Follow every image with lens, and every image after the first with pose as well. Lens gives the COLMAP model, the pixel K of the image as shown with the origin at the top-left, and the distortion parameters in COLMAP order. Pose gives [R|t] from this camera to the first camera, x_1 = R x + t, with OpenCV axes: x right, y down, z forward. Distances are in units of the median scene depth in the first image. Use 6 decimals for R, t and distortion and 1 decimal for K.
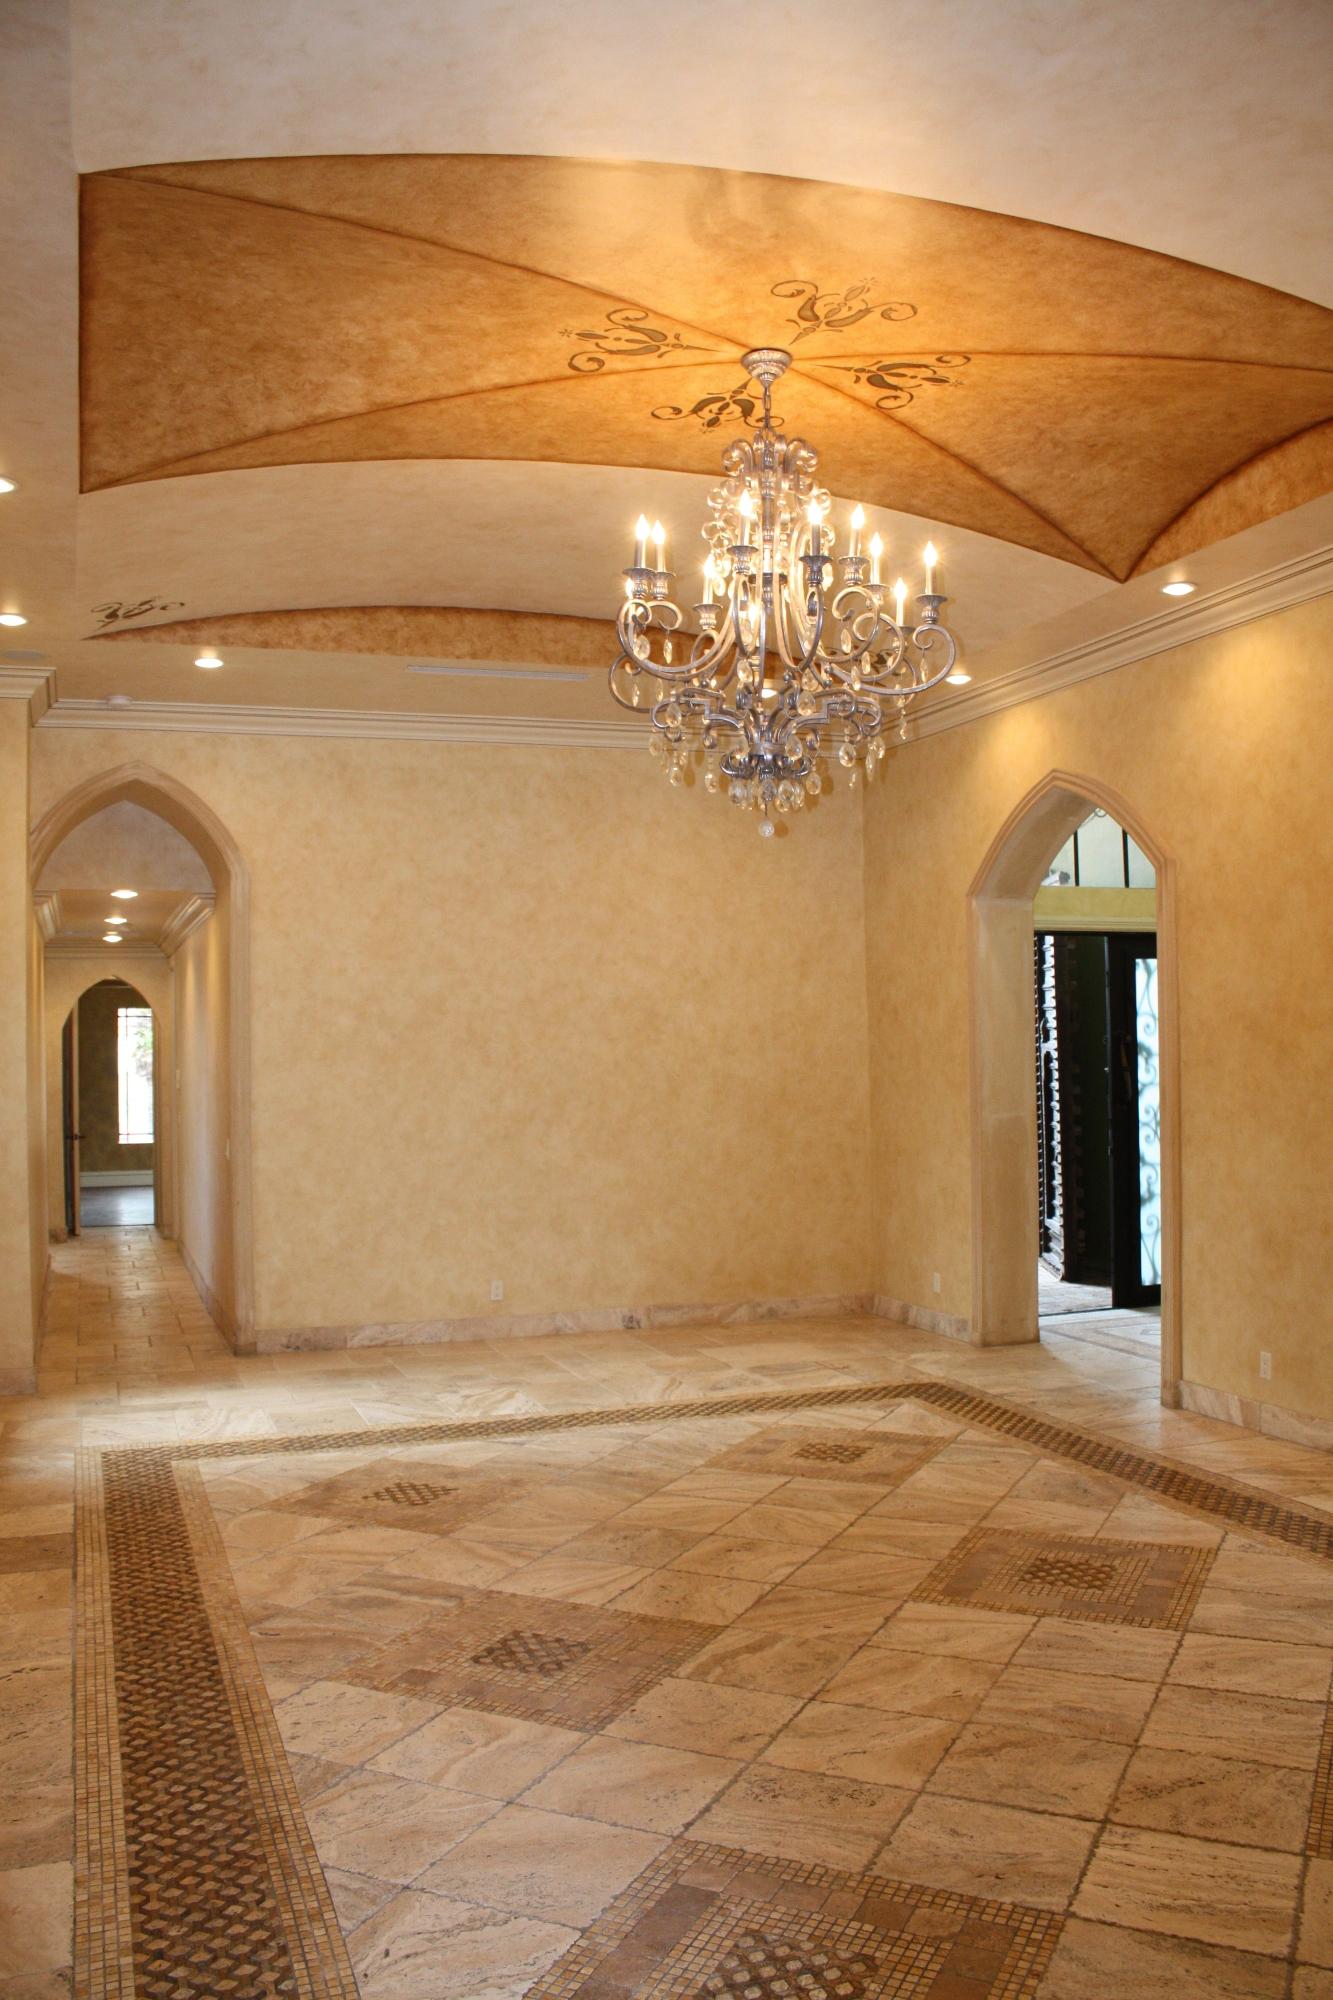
lens RADIAL K [[1653.2, 0, 666.5], [0, 1653.2, 1000.0], [0, 0, 1]] dist [-0.173230, 0.158811]
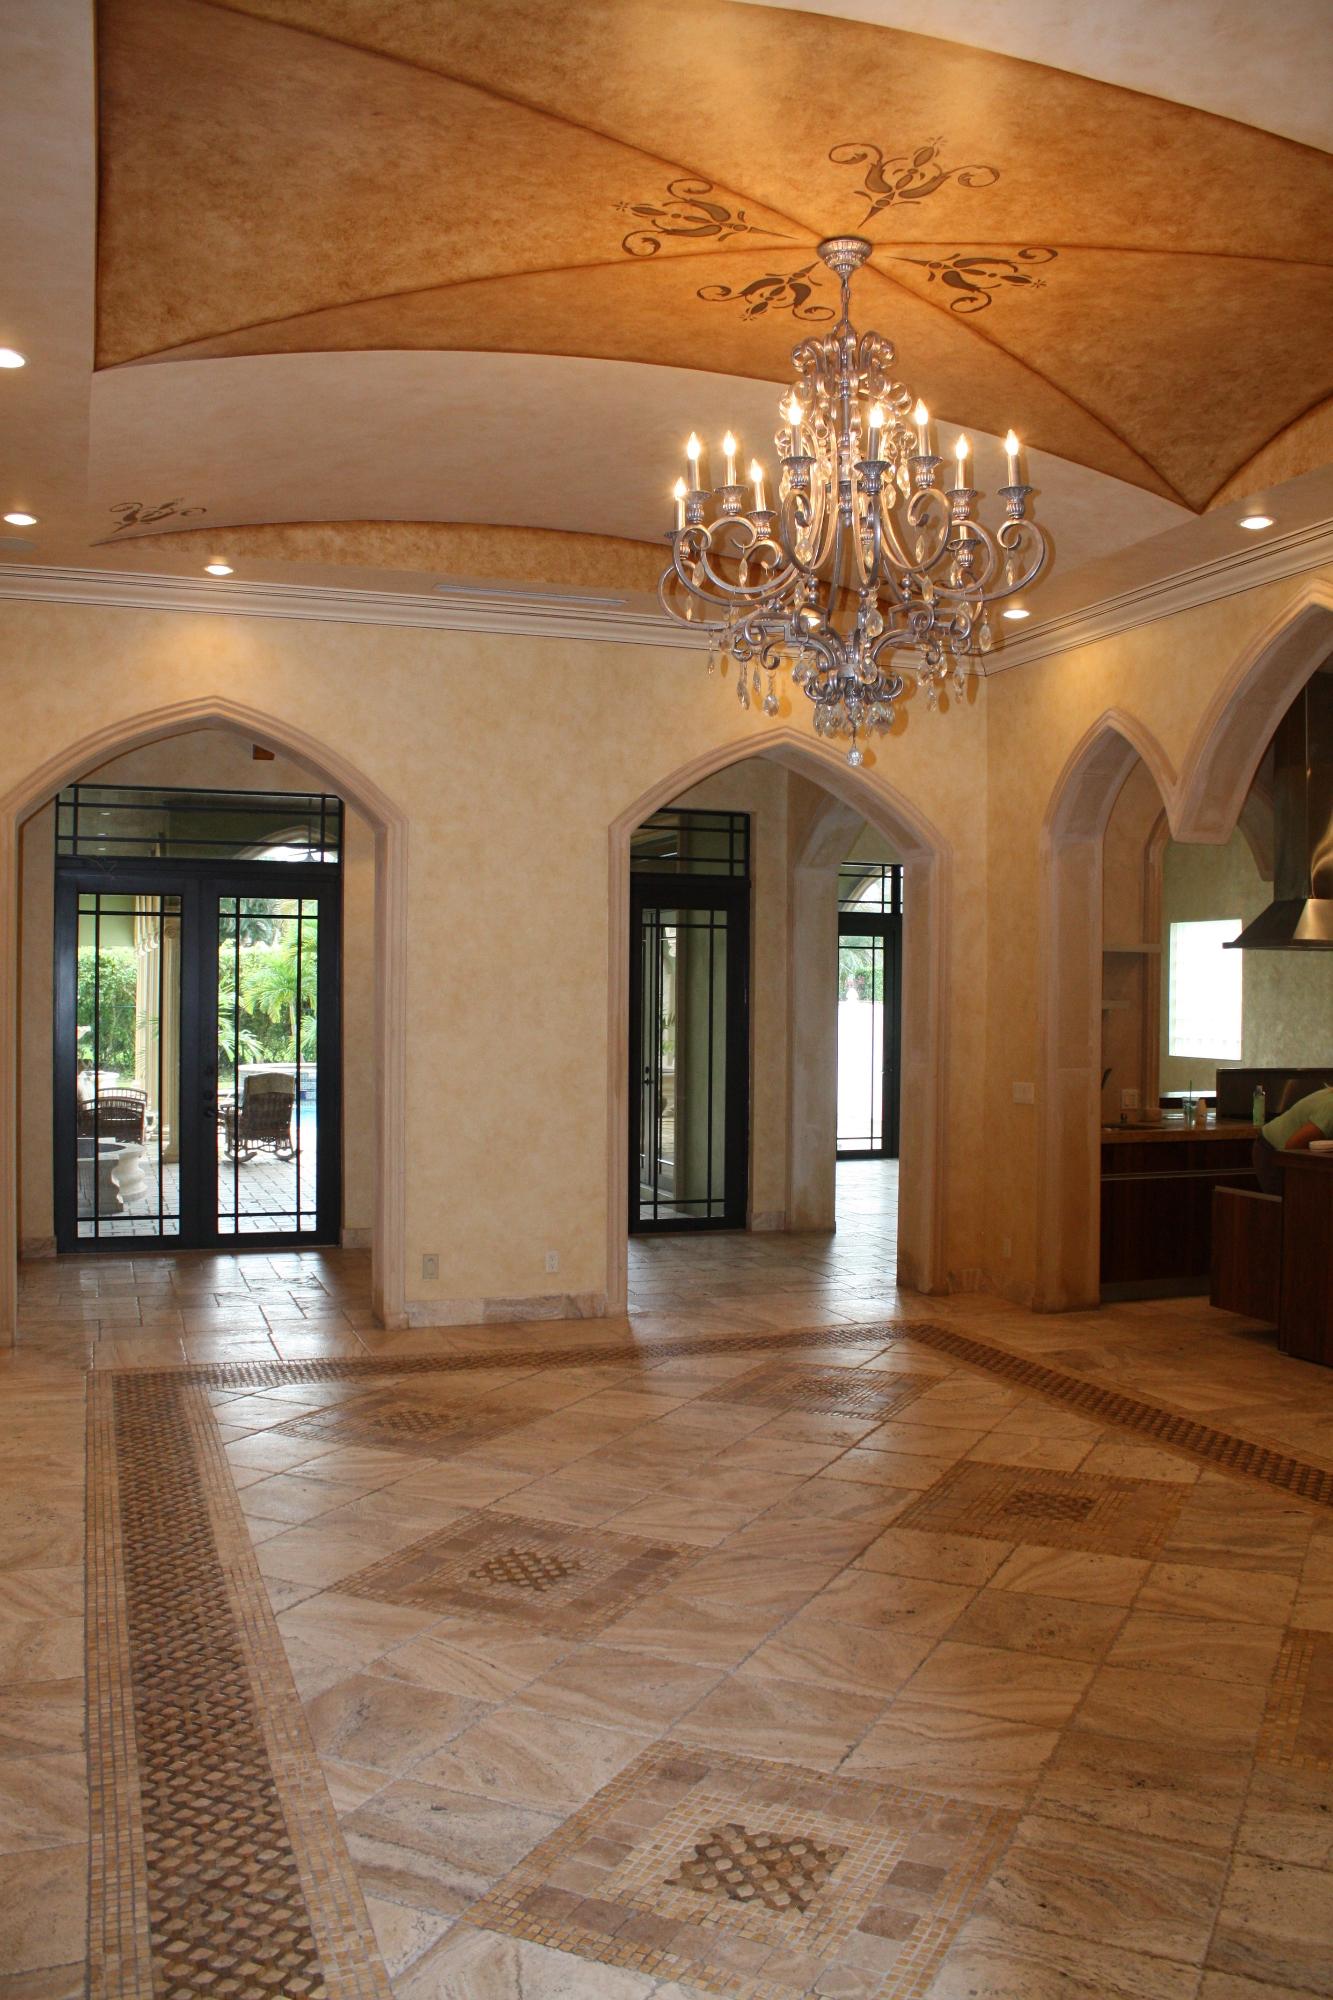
lens RADIAL K [[1653.2, 0, 666.5], [0, 1653.2, 1000.0], [0, 0, 1]] dist [-0.173230, 0.158811]
pose [[-0.999946, 0.007003, 0.007725, 0.166648], [0.006841, 0.999758, -0.020885, 0.054926], [-0.007870, -0.020831, -0.999752, 1.988507]]
